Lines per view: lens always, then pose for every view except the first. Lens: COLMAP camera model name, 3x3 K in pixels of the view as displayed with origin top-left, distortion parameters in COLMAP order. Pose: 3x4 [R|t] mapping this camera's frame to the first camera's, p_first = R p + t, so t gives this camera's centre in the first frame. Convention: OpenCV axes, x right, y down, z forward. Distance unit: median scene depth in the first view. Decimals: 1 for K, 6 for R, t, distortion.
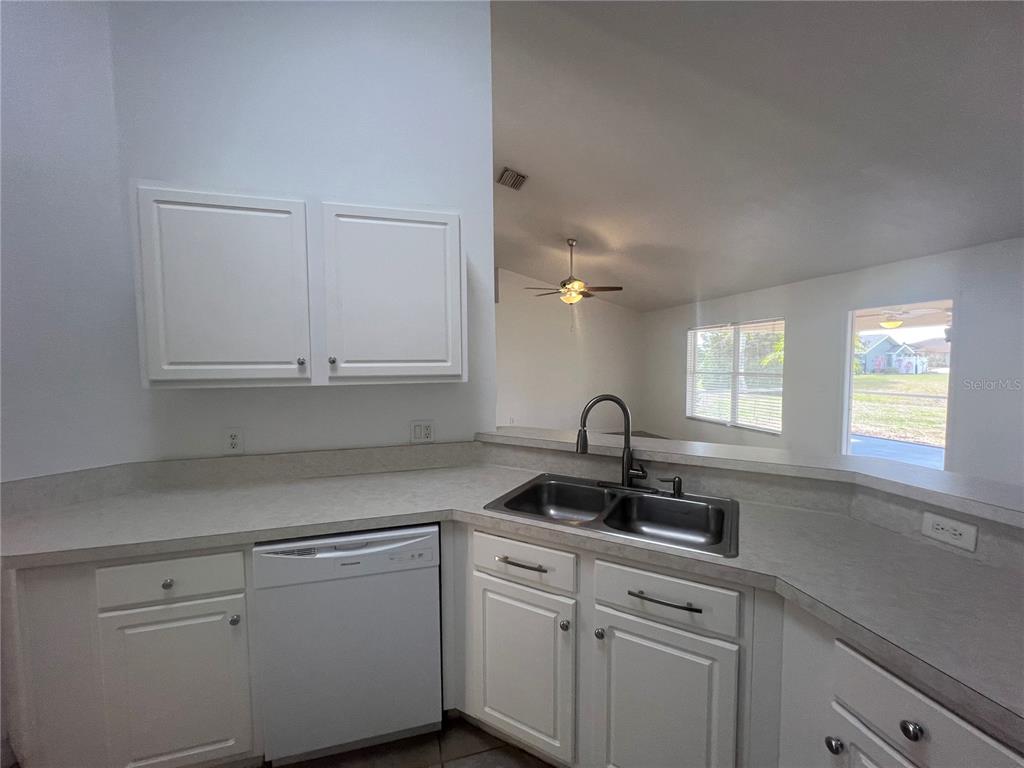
lens RADIAL K [[411.2, 0, 510.0], [0, 411.2, 387.7], [0, 0, 1]] dist [0.001413, 0.000088]
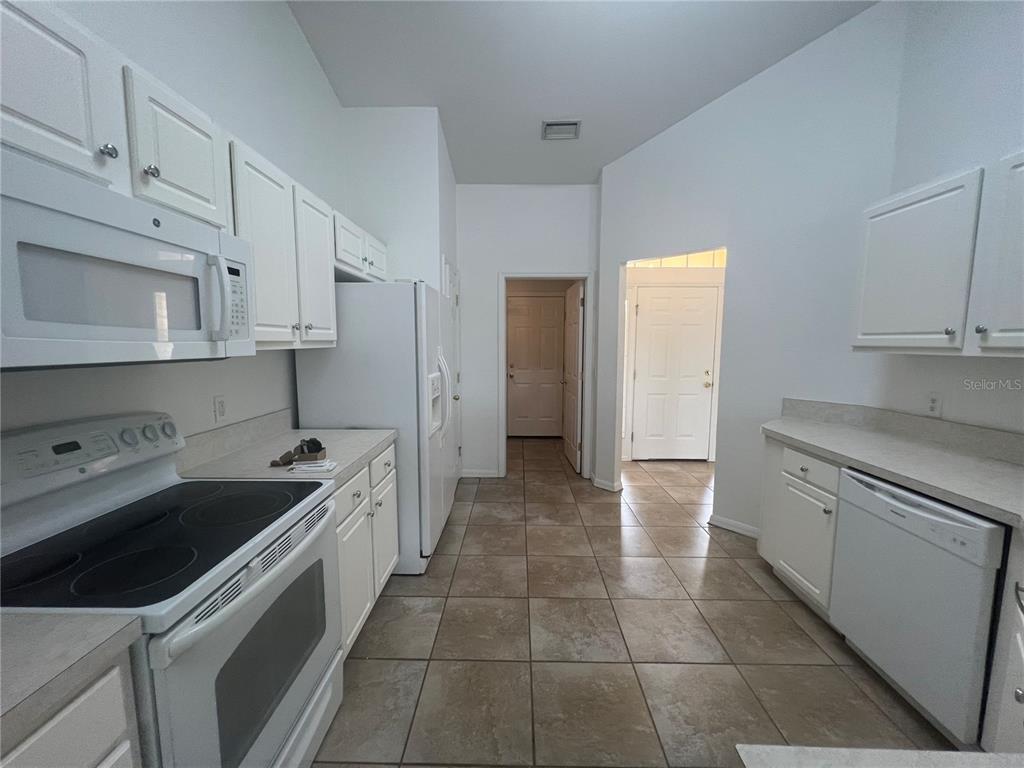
lens RADIAL K [[414.2, 0, 511.2], [0, 414.2, 386.1], [0, 0, 1]] dist [-0.000485, -0.000014]
pose [[-0.278020, 0.111358, -0.954099, 0.874642], [-0.058161, 0.989484, 0.132435, -0.000879], [0.958813, 0.092311, -0.268620, 0.249474]]
